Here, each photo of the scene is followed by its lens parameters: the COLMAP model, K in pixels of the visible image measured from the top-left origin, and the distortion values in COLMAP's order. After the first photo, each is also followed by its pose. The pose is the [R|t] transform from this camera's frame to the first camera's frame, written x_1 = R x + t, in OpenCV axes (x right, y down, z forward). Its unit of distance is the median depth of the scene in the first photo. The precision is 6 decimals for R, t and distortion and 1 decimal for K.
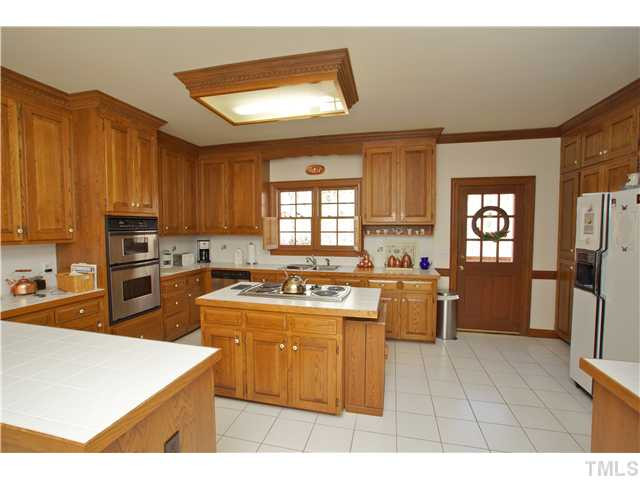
lens RADIAL K [[307.5, 0, 320.0], [0, 307.5, 240.0], [0, 0, 1]] dist [-0.018759, 0.000364]
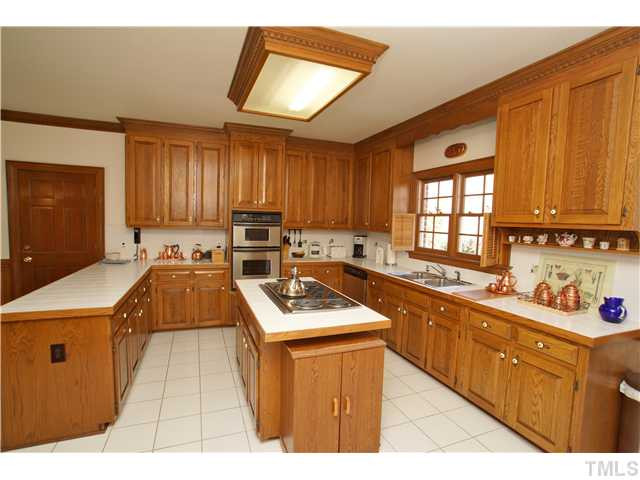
lens RADIAL K [[307.5, 0, 320.0], [0, 307.5, 240.0], [0, 0, 1]] dist [-0.018759, 0.000364]
pose [[0.588787, 0.075159, -0.804786, 0.396472], [-0.069169, 0.996700, 0.042477, -0.020360], [0.805323, 0.030657, 0.592043, 0.299529]]
